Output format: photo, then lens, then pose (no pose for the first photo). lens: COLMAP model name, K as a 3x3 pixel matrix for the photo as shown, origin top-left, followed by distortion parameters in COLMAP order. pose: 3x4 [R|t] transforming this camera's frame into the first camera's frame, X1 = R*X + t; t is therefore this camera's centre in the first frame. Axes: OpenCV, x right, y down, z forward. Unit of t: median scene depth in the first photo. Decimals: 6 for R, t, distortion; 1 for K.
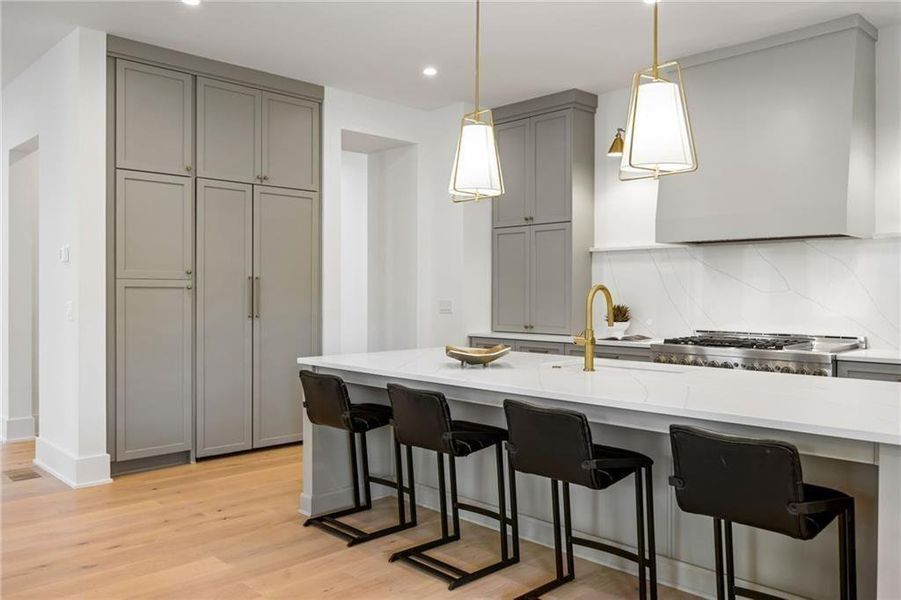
lens RADIAL K [[717.4, 0, 453.6], [0, 717.4, 295.7], [0, 0, 1]] dist [-0.003344, 0.003730]
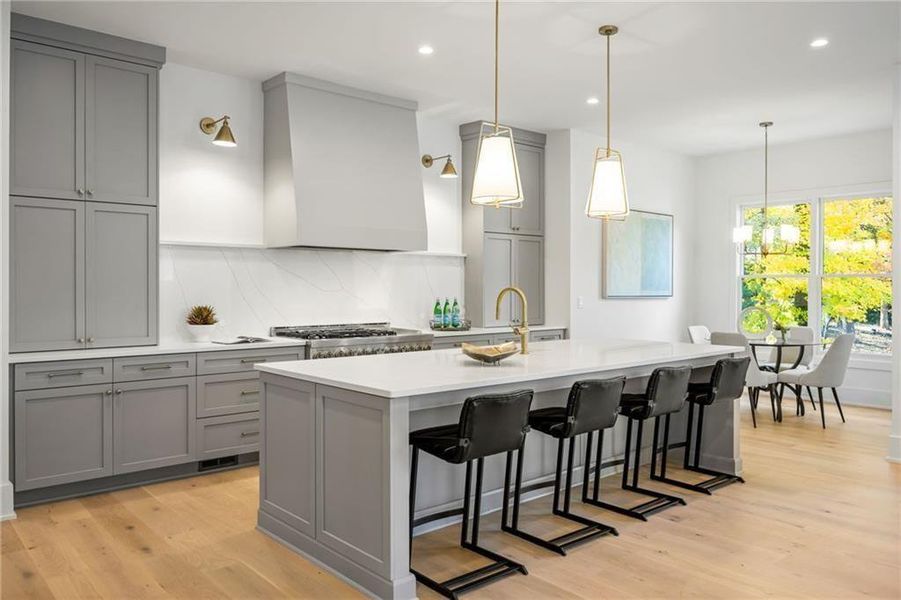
lens RADIAL K [[683.3, 0, 454.7], [0, 683.3, 292.2], [0, 0, 1]] dist [0.010944, 0.002741]
pose [[0.042128, -0.000244, 0.999112, -1.007937], [0.005968, 0.999982, -0.000008, -0.004460], [-0.999094, 0.005963, 0.042129, 1.047292]]
